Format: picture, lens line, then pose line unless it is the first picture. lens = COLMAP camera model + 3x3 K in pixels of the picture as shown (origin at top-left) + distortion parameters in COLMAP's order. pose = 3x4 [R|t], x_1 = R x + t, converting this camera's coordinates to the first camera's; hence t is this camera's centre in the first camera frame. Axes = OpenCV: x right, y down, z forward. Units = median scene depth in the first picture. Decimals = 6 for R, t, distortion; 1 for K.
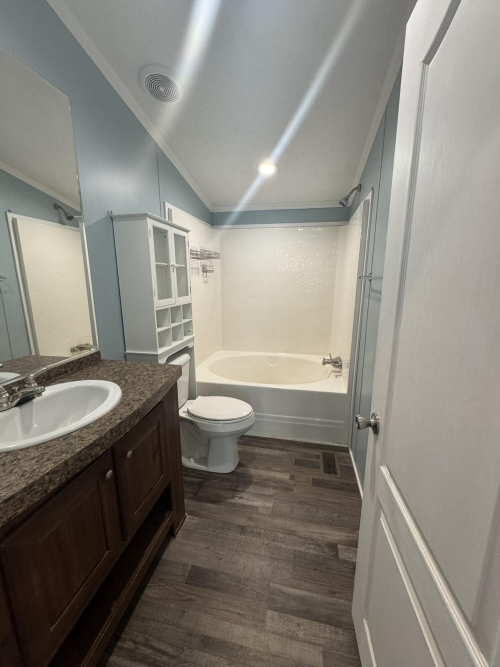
lens RADIAL K [[270.2, 0, 248.2], [0, 270.2, 334.5], [0, 0, 1]] dist [-0.003816, 0.000784]
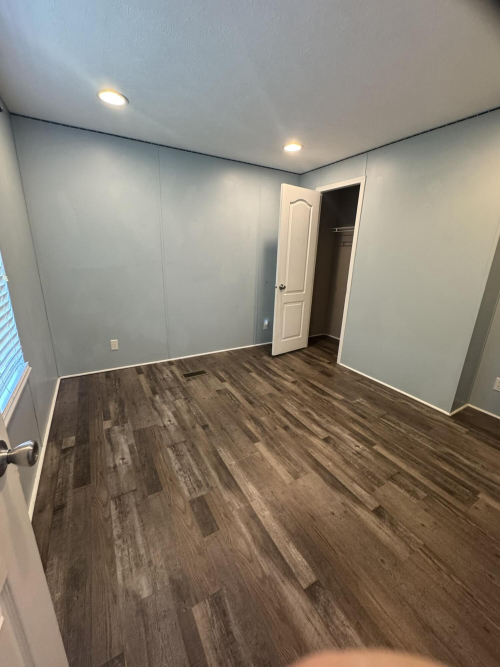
lens RADIAL K [[270.2, 0, 246.5], [0, 270.2, 334.8], [0, 0, 1]] dist [-0.003816, 0.000784]
pose [[-0.661650, -0.234984, 0.712041, 0.066790], [0.126608, 0.900977, 0.414984, -0.209941], [-0.739047, 0.364724, -0.566380, 1.325502]]
